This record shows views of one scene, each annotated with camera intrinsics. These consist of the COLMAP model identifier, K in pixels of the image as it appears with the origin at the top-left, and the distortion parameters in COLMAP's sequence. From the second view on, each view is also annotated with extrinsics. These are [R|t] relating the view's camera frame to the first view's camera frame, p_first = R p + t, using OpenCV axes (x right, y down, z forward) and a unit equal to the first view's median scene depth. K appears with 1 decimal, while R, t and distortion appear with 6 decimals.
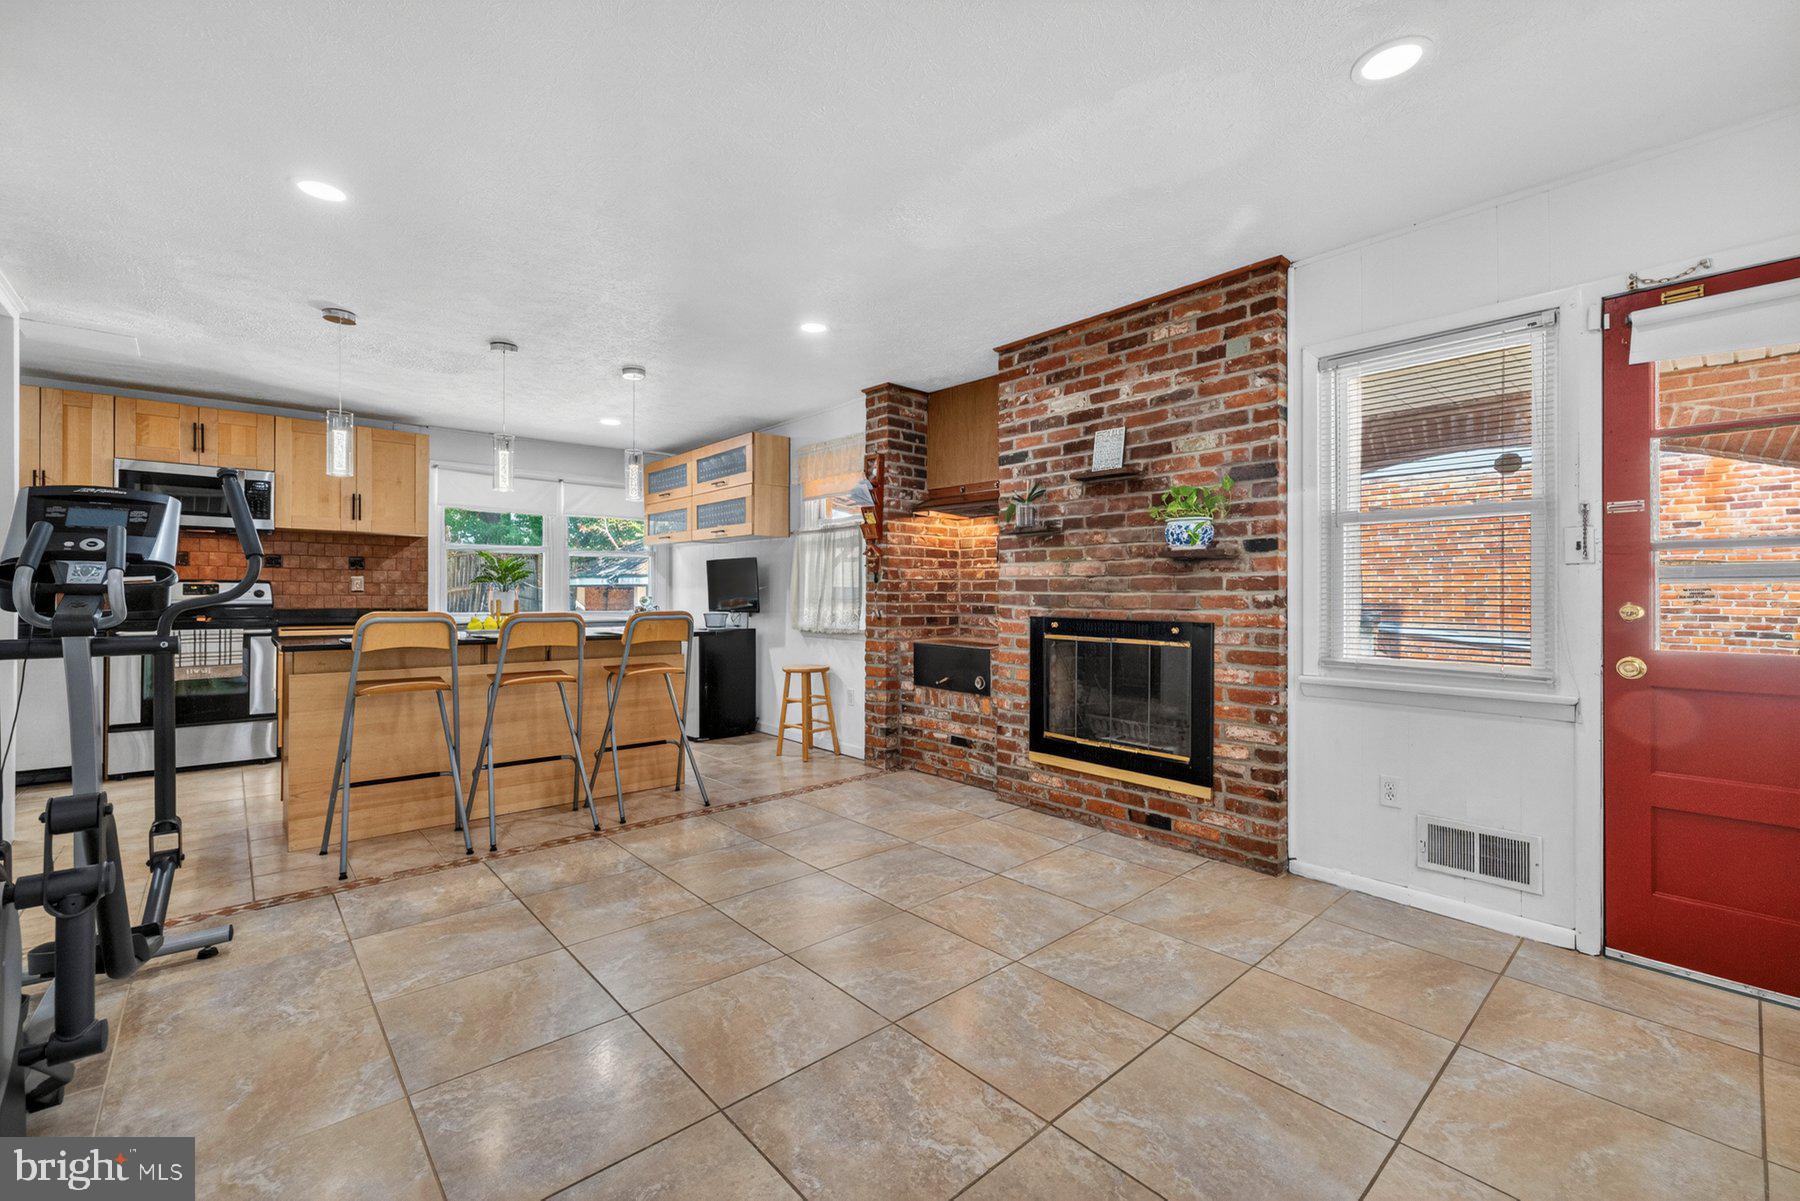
lens RADIAL K [[757.5, 0, 908.4], [0, 757.5, 594.7], [0, 0, 1]] dist [-0.000058, -0.000361]
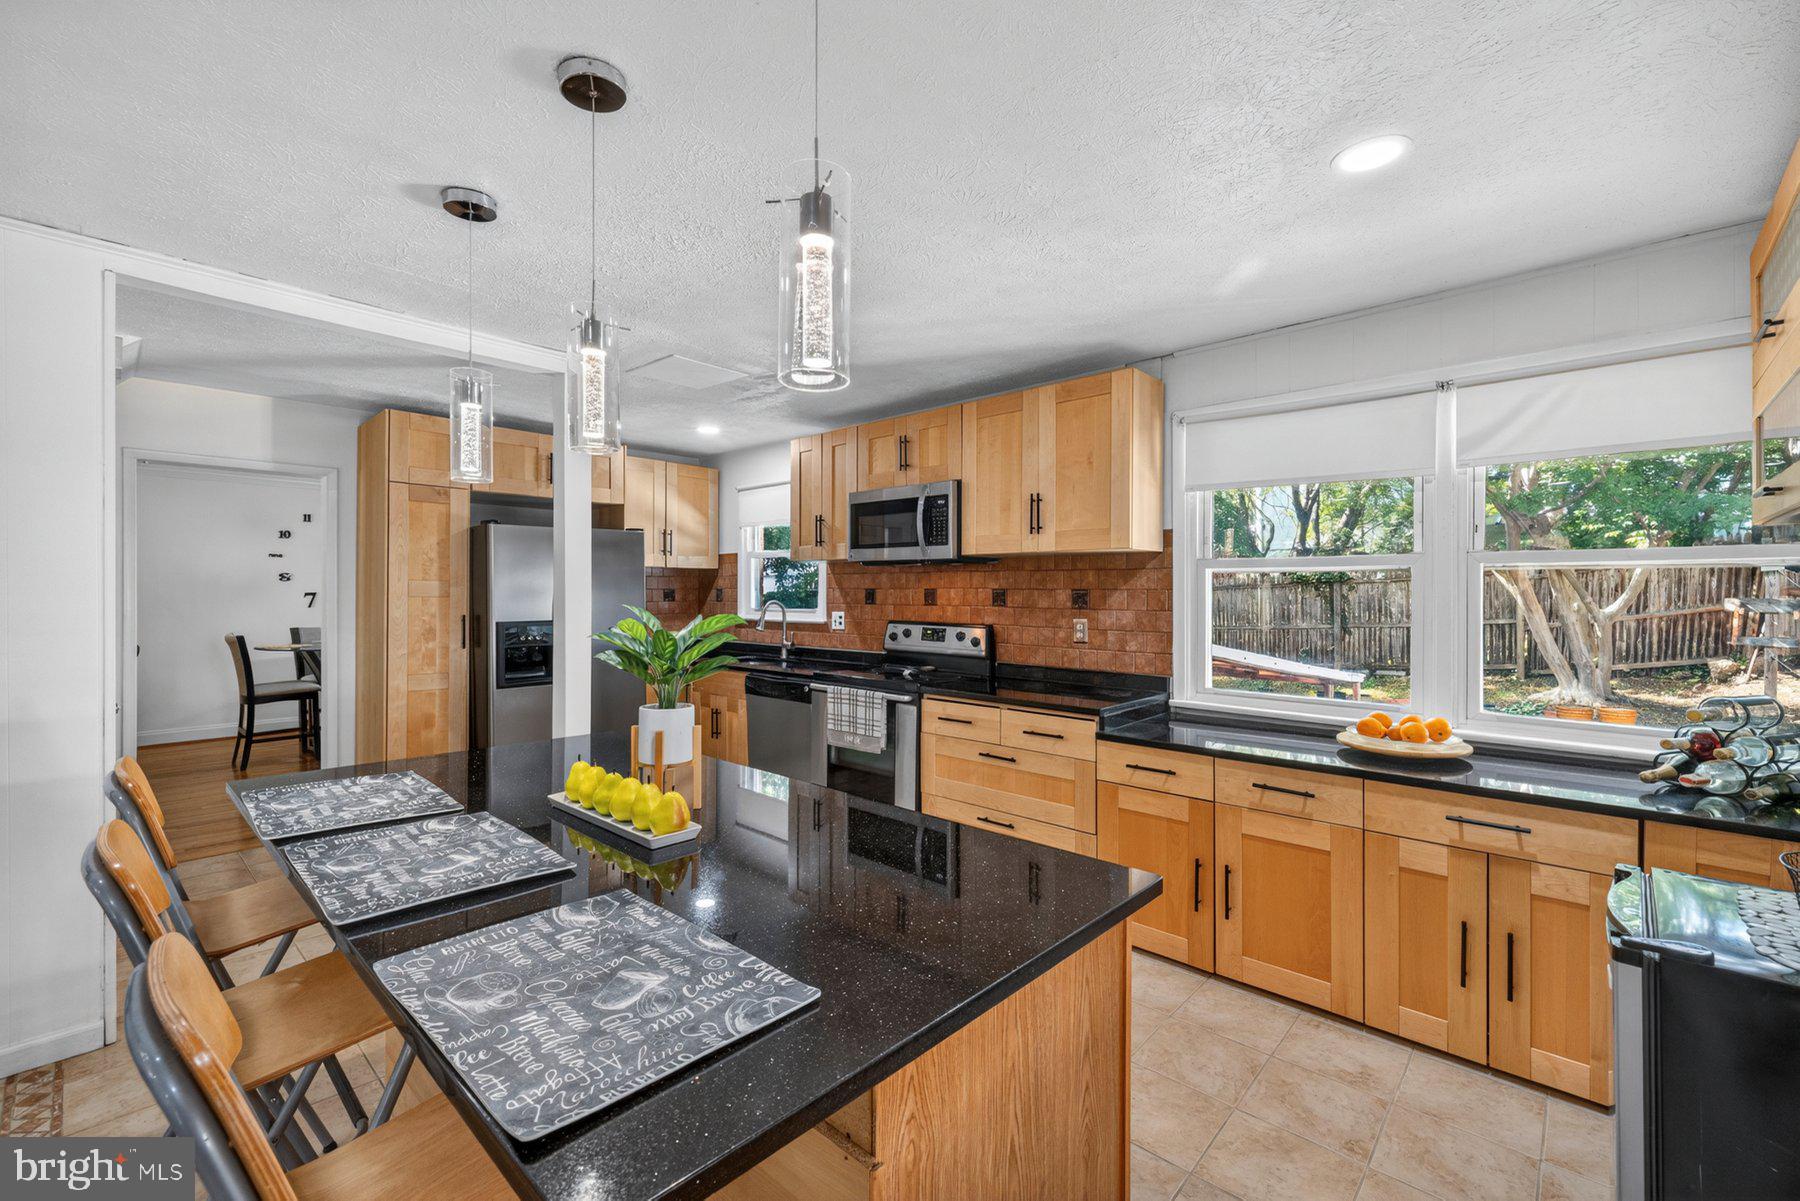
lens RADIAL K [[757.5, 0, 907.6], [0, 757.5, 594.8], [0, 0, 1]] dist [-0.000058, -0.000361]
pose [[0.084570, 0.001553, -0.996416, -0.093530], [-0.001663, 0.999998, 0.001418, -0.045297], [0.996416, 0.001537, 0.084572, 0.788282]]
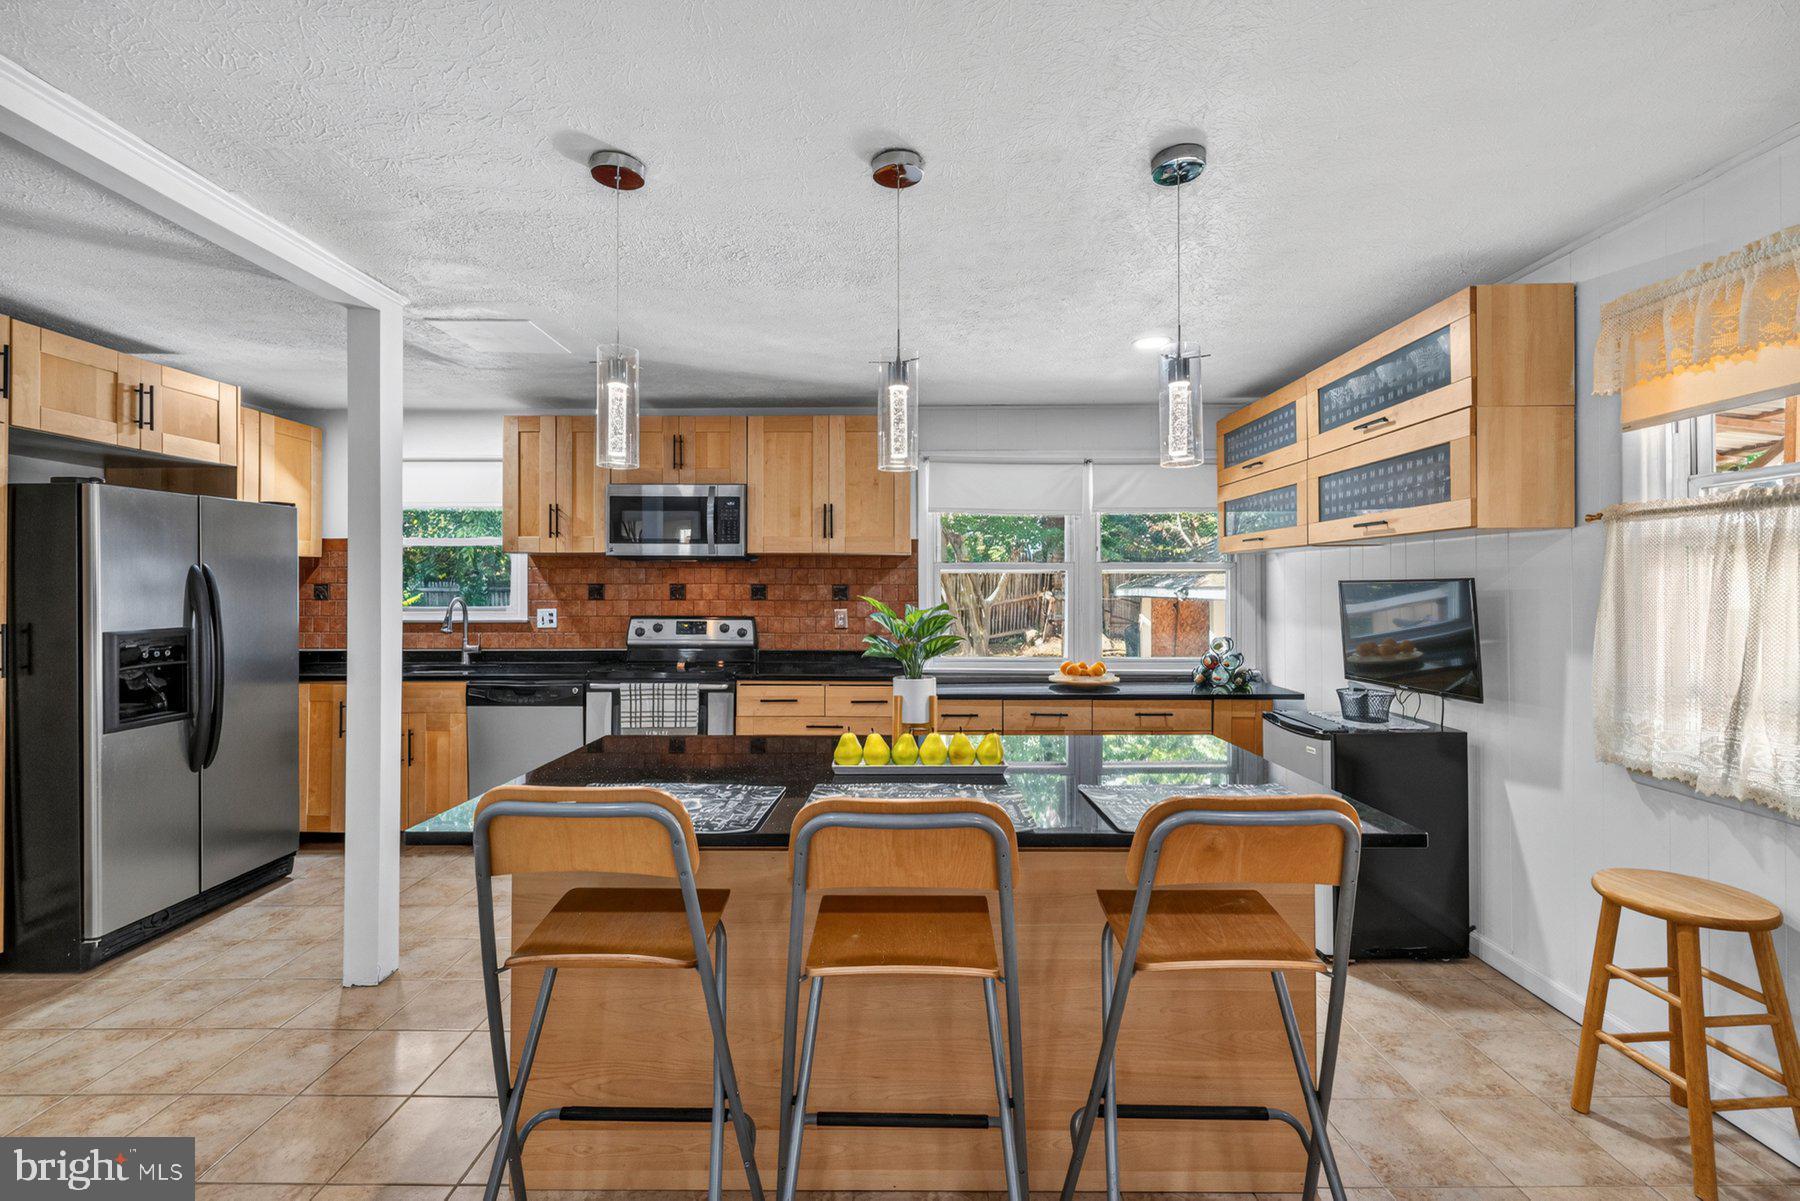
lens RADIAL K [[757.5, 0, 890.8], [0, 757.5, 585.6], [0, 0, 1]] dist [-0.000058, -0.000361]
pose [[0.730323, -0.005775, -0.683077, -0.151251], [0.001775, 0.999977, -0.006556, -0.043028], [0.683099, 0.003575, 0.730317, 0.456155]]
